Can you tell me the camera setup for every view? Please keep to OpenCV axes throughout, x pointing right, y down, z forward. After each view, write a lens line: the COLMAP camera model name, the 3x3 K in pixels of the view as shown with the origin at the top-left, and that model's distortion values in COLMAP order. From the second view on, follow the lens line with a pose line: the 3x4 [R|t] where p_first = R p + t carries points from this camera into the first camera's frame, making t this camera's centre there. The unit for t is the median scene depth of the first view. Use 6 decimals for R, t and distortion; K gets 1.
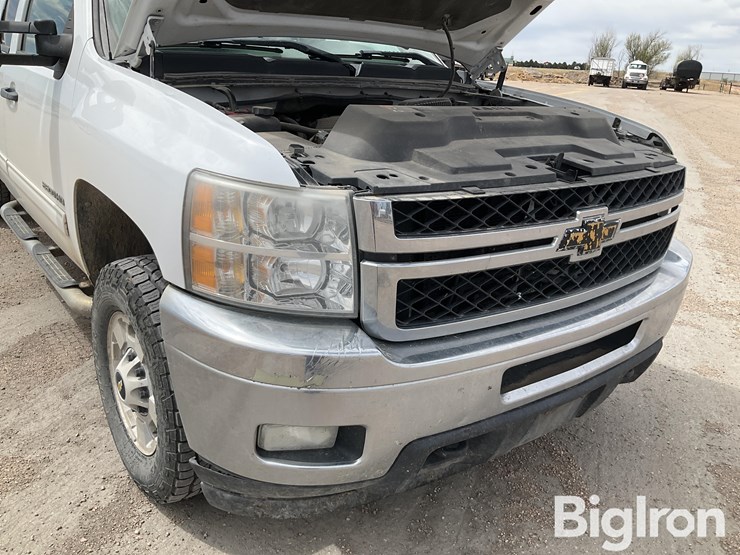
lens RADIAL K [[613.3, 0, 367.7], [0, 613.3, 278.8], [0, 0, 1]] dist [0.075333, -0.146475]
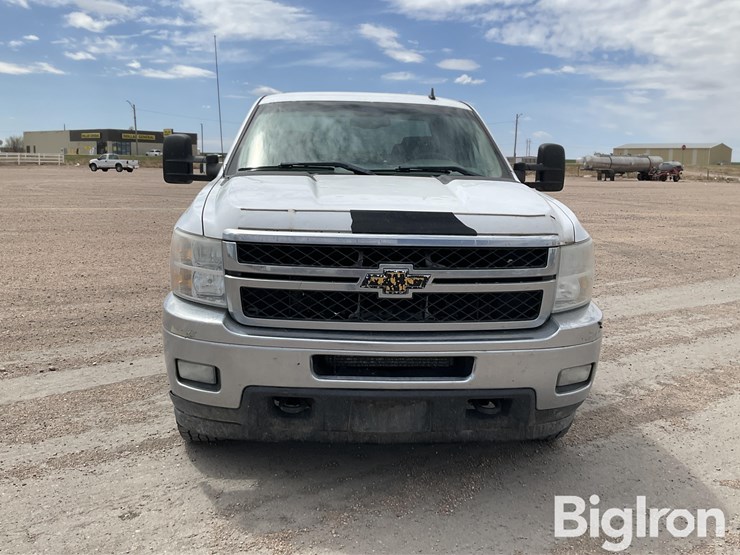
lens RADIAL K [[851.5, 0, 370.4], [0, 851.5, 264.4], [0, 0, 1]] dist [0.098050, -0.262185]
pose [[0.807869, 0.036581, -0.588225, 1.460454], [-0.174386, 0.968217, -0.179289, 0.257340], [0.562971, 0.247420, 0.788573, -0.634705]]
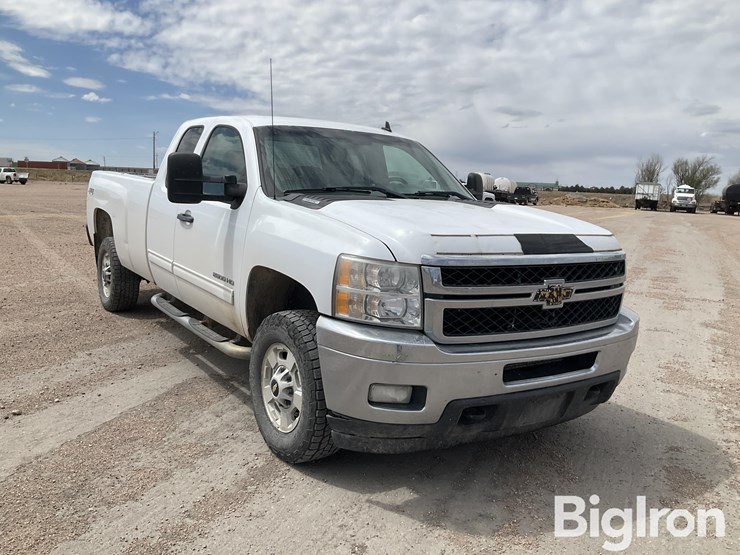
lens RADIAL K [[697.1, 0, 362.2], [0, 697.1, 264.0], [0, 0, 1]] dist [0.079547, -0.174210]
pose [[0.997886, 0.001276, -0.064982, -0.051160], [-0.015785, 0.974632, -0.223257, 0.285869], [0.063049, 0.223811, 0.972591, -0.945286]]
